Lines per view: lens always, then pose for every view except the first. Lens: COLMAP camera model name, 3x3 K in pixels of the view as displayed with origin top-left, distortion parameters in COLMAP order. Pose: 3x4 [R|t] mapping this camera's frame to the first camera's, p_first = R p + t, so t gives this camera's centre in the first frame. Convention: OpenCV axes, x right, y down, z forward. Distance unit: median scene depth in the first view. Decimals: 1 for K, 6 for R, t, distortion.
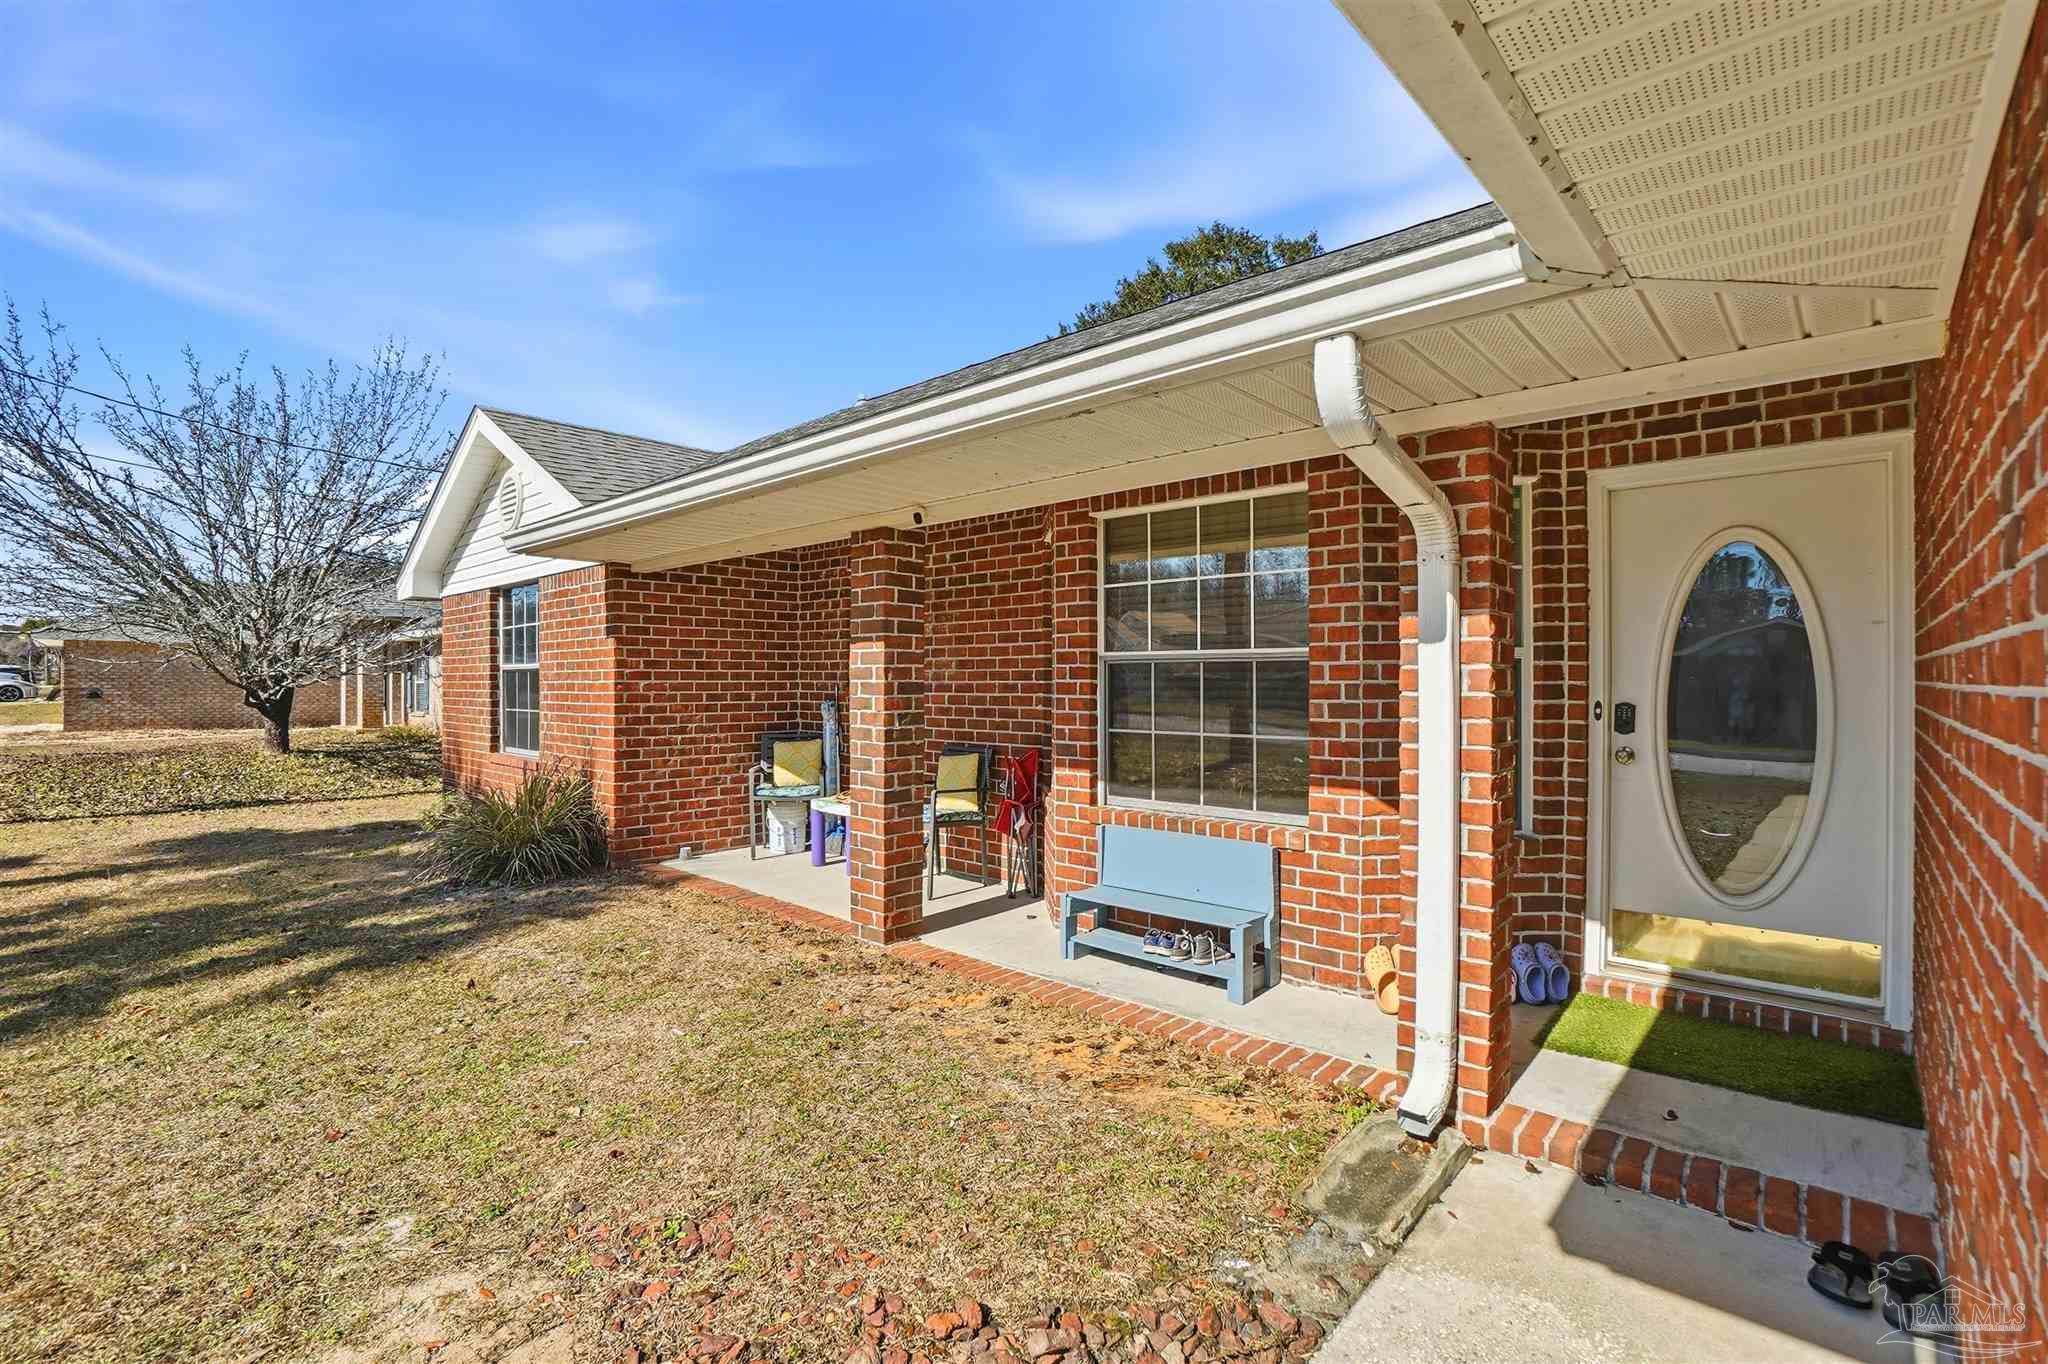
lens RADIAL K [[936.2, 0, 1024.0], [0, 936.2, 682.0], [0, 0, 1]] dist [-0.034563, 0.000740]
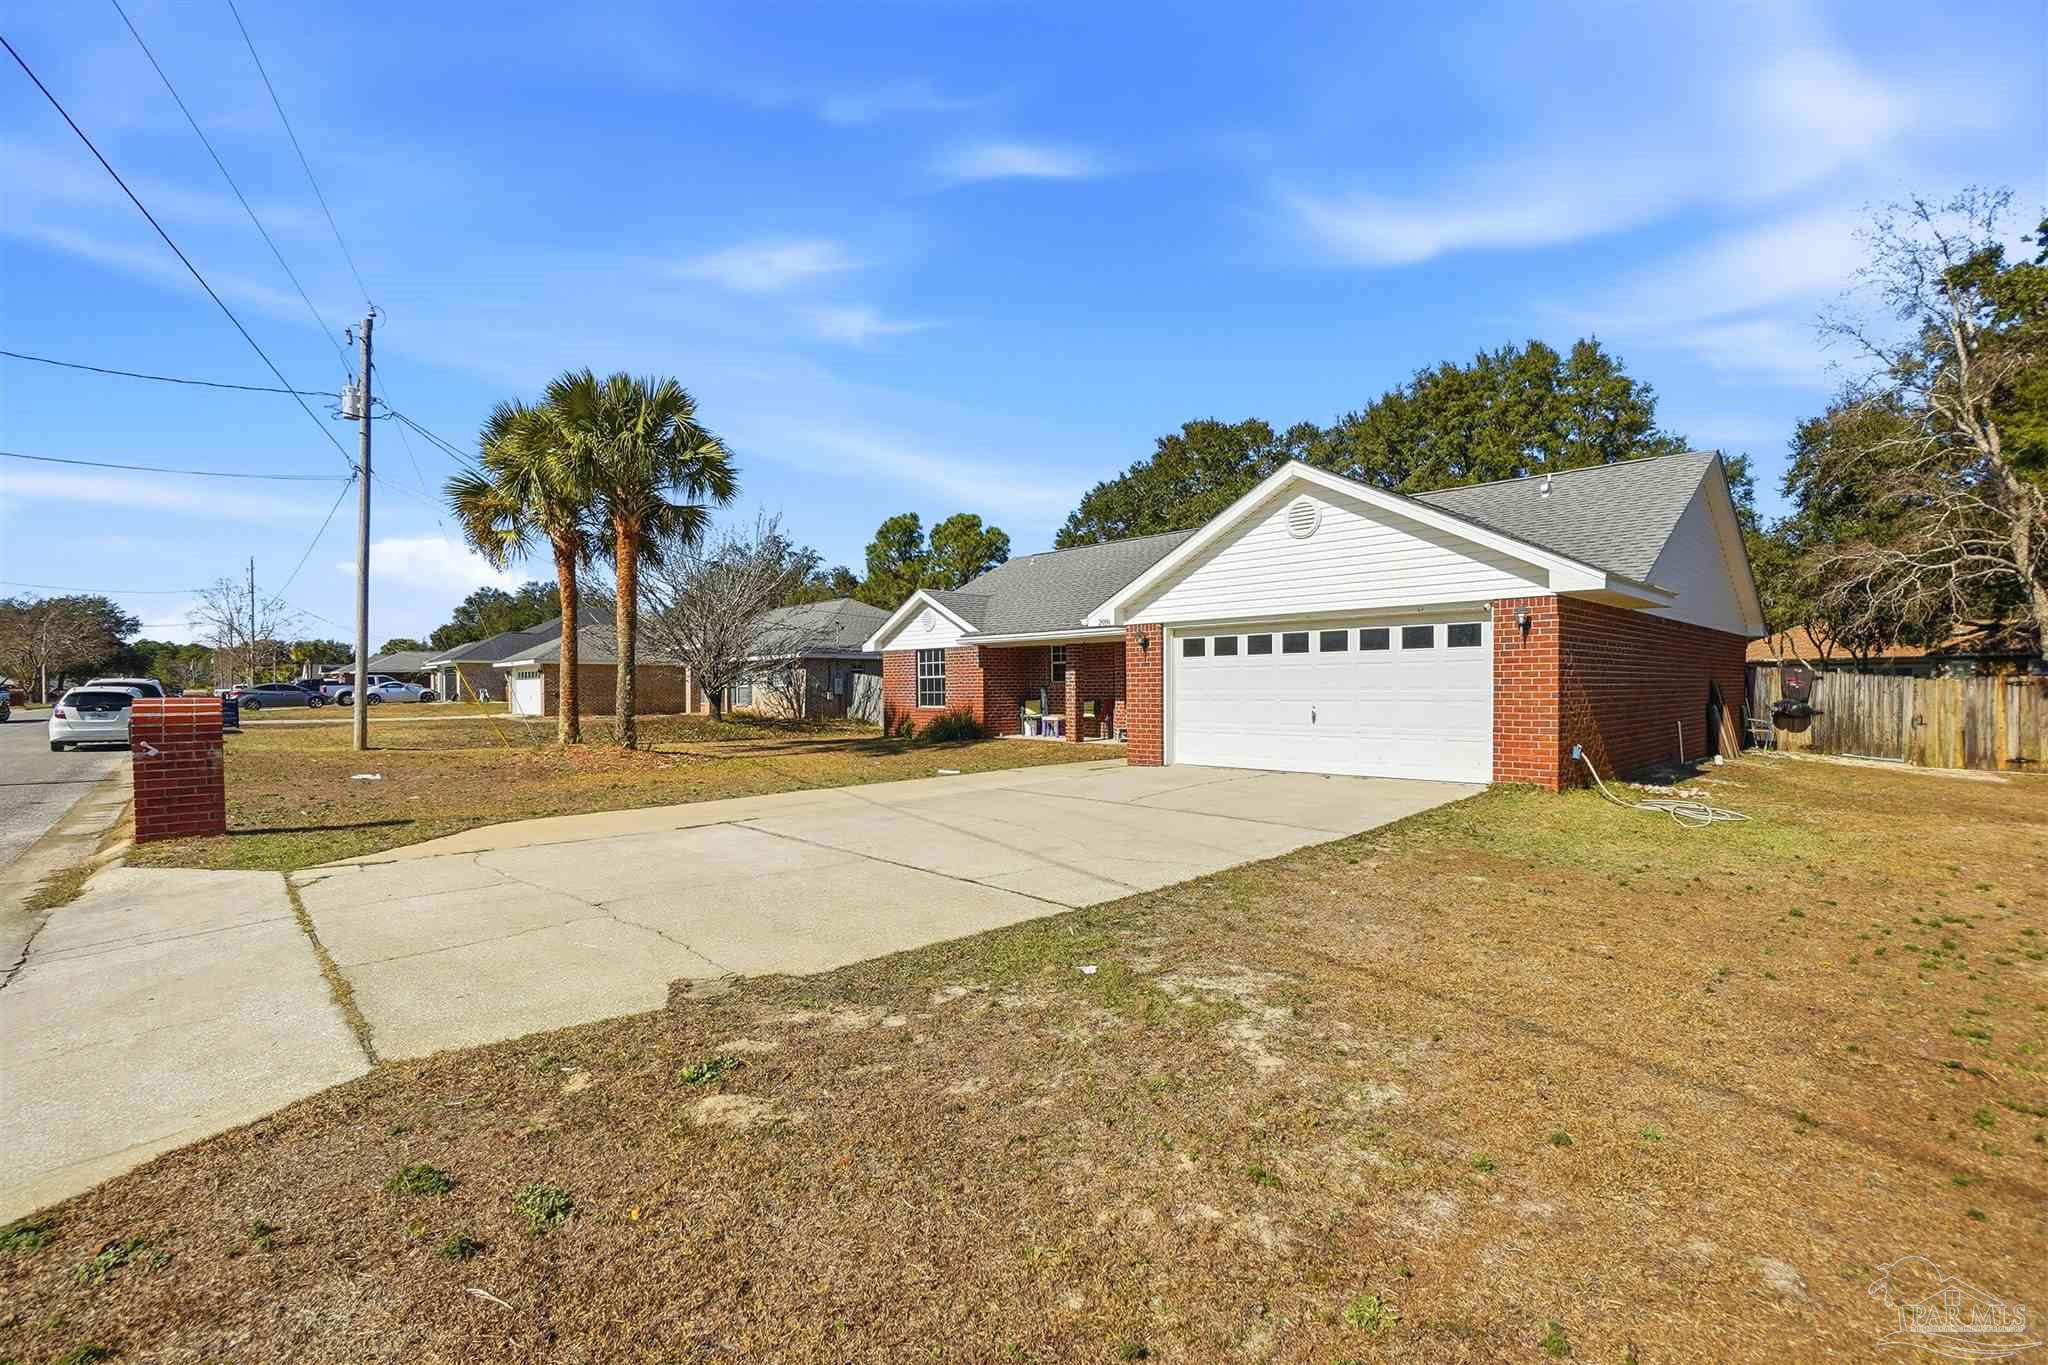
lens RADIAL K [[936.2, 0, 1024.0], [0, 936.2, 682.5], [0, 0, 1]] dist [-0.034563, 0.000740]
pose [[0.997180, -0.011720, -0.074133, -0.048161], [0.011567, 0.999930, -0.002494, 0.012944], [0.074157, 0.001630, 0.997245, -2.400339]]
